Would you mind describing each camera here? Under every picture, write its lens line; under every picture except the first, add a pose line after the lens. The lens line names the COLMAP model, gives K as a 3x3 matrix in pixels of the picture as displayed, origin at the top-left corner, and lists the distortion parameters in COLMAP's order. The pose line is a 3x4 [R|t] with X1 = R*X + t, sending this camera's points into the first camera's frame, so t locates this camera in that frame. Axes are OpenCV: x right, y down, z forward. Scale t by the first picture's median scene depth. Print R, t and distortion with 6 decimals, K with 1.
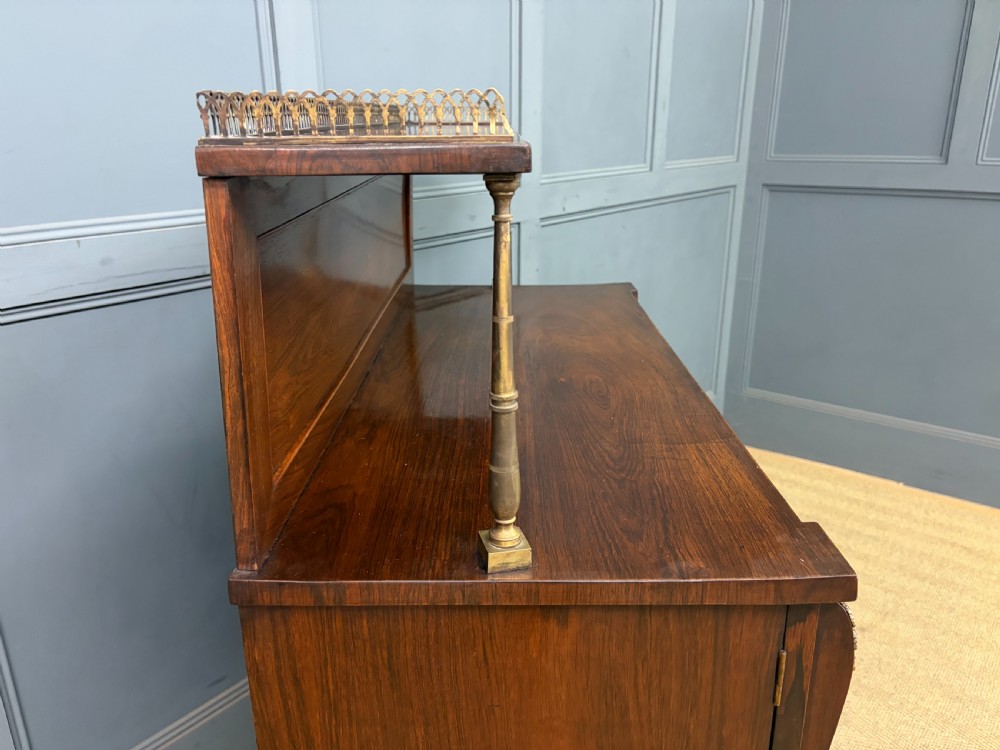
lens RADIAL K [[762.3, 0, 494.1], [0, 762.3, 371.0], [0, 0, 1]] dist [0.039187, -0.055469]
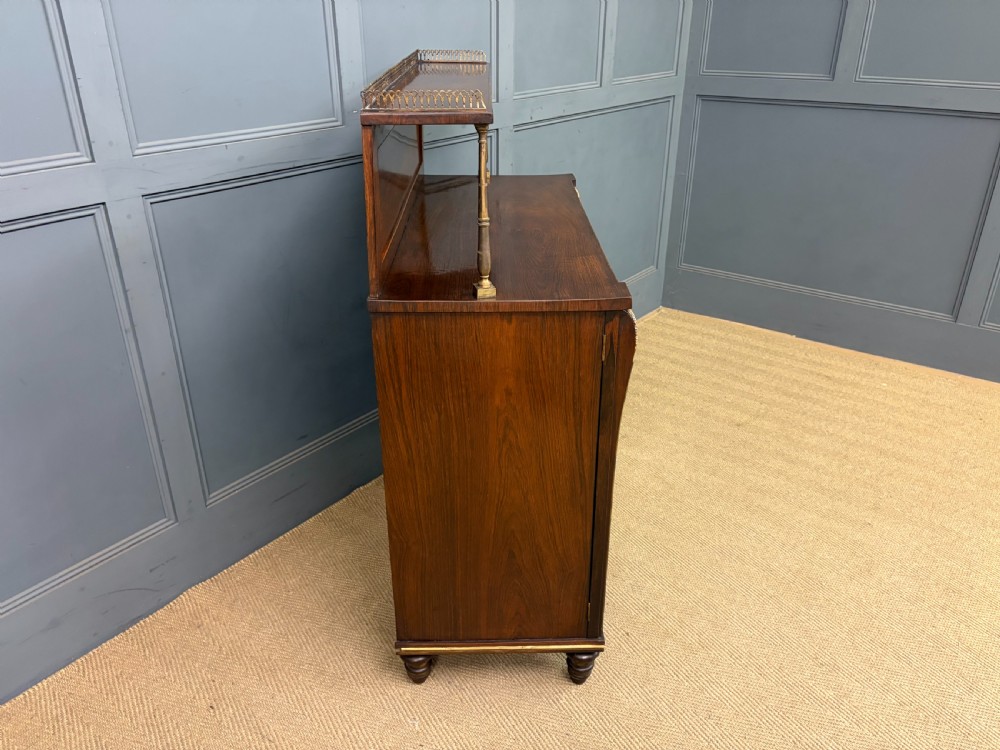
lens RADIAL K [[762.3, 0, 507.3], [0, 762.3, 384.9], [0, 0, 1]] dist [0.039187, -0.055469]
pose [[0.999443, -0.005847, 0.032860, 0.005360], [0.000964, 0.989182, 0.146689, 0.169257], [-0.033362, -0.146576, 0.988637, -1.245076]]
